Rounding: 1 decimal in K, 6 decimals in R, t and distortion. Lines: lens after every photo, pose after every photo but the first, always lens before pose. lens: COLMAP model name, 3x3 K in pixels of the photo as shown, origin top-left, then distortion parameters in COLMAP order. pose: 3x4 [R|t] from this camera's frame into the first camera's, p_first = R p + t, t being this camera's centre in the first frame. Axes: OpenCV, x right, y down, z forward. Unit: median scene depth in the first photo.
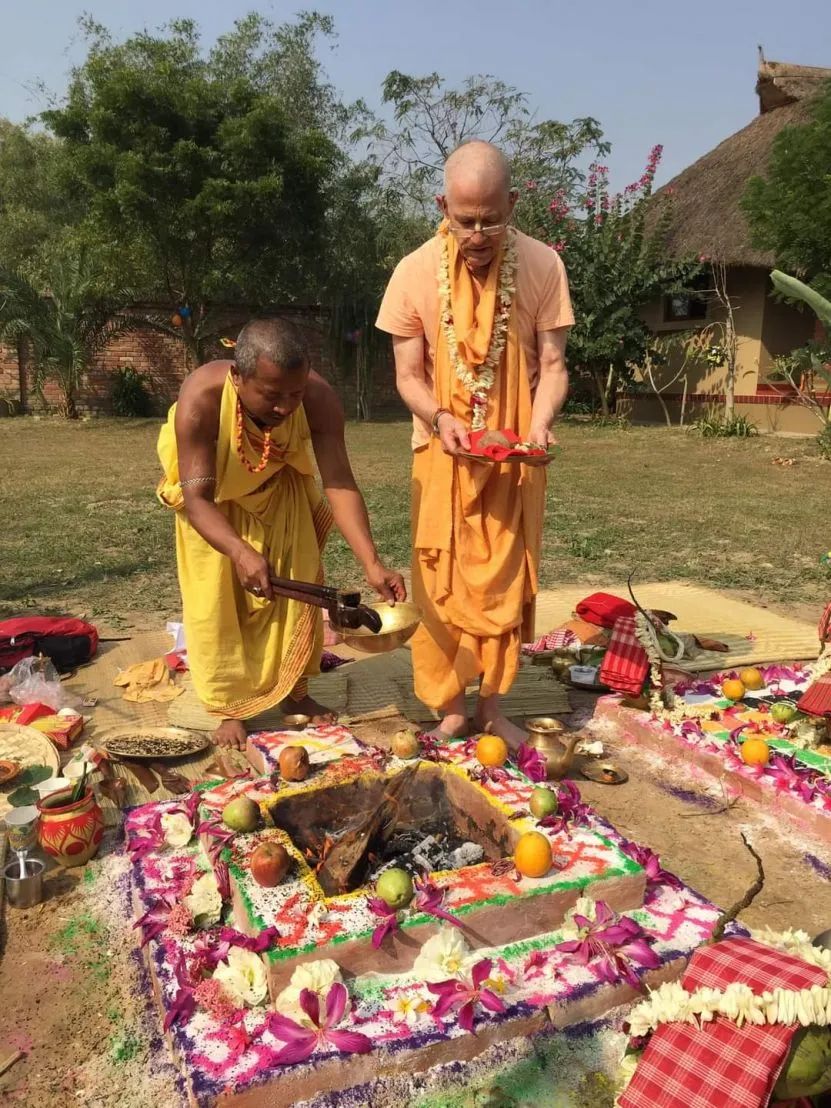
lens RADIAL K [[933.7, 0, 416.6], [0, 933.7, 548.3], [0, 0, 1]] dist [0.086142, -0.129234]
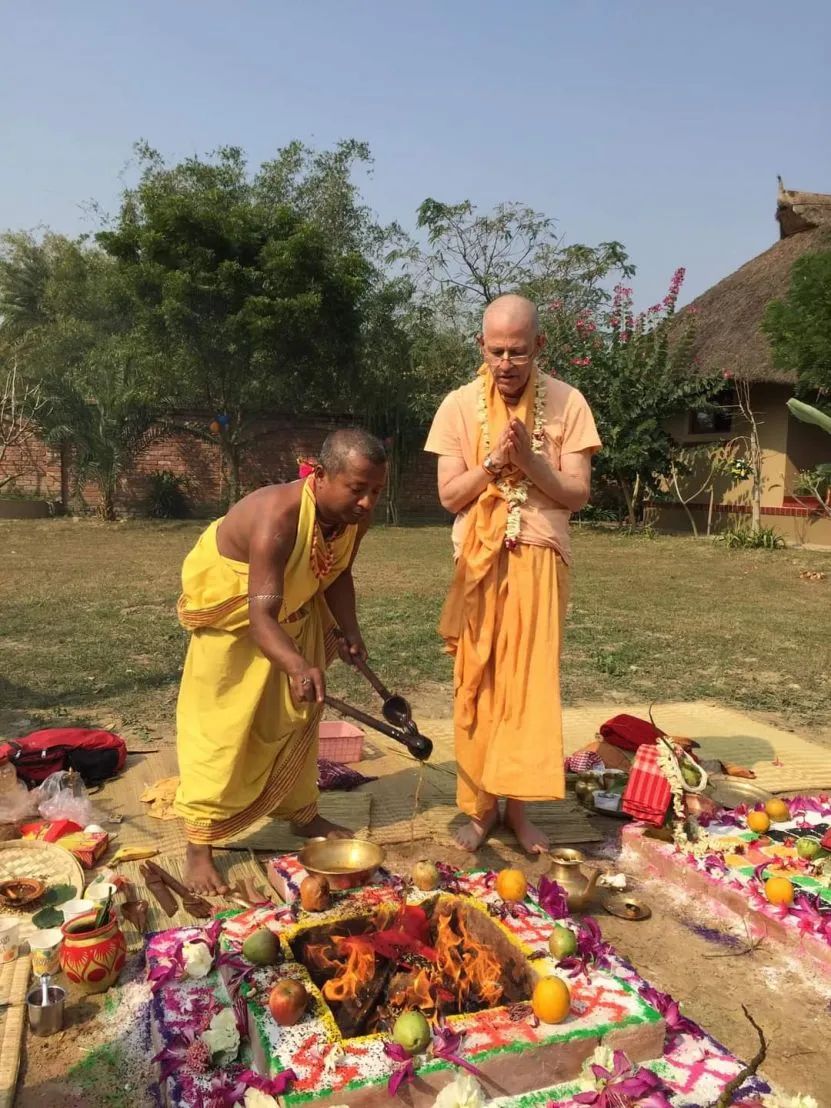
lens RADIAL K [[933.7, 0, 416.6], [0, 933.7, 548.3], [0, 0, 1]] dist [0.086142, -0.129234]
pose [[0.999434, 0.015224, -0.030012, 0.001149], [-0.018327, 0.994197, -0.106006, -0.011794], [0.028224, 0.106496, 0.993912, -0.014659]]
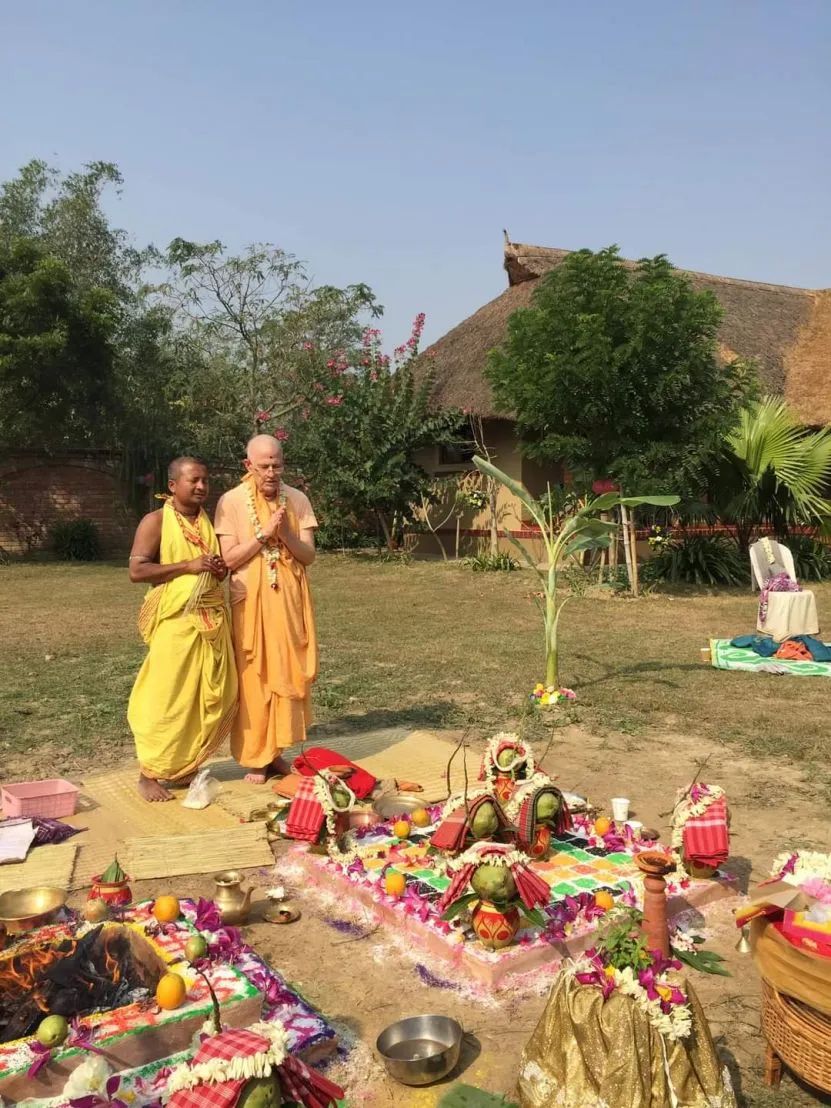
lens RADIAL K [[938.6, 0, 416.8], [0, 938.6, 549.6], [0, 0, 1]] dist [0.074173, -0.121476]
pose [[0.980646, -0.029302, 0.193583, 0.063293], [0.053790, 0.991012, -0.122479, -0.029040], [-0.188254, 0.130521, 0.973409, -0.120627]]
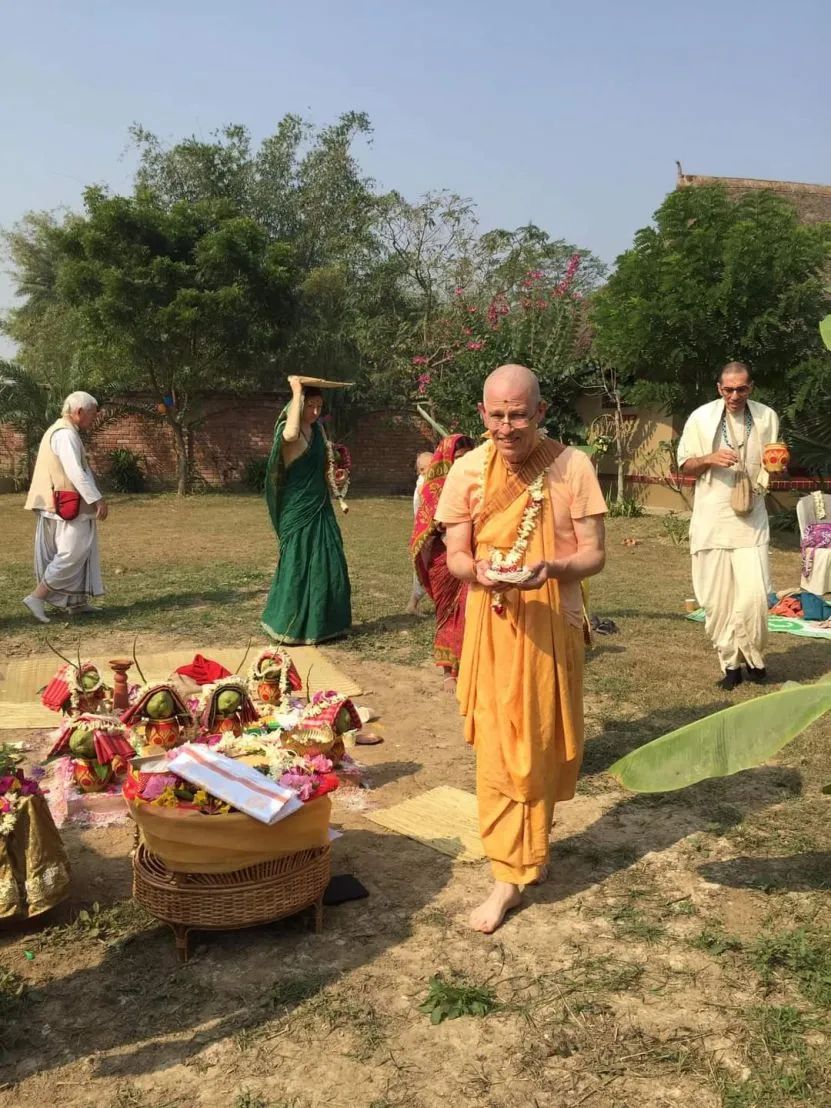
lens RADIAL K [[938.6, 0, 416.8], [0, 938.6, 549.6], [0, 0, 1]] dist [0.074173, -0.121476]
pose [[0.996078, 0.009202, -0.087998, 0.418234], [-0.015085, 0.997677, -0.066425, -0.009570], [0.087182, 0.067492, 0.993903, -0.232917]]
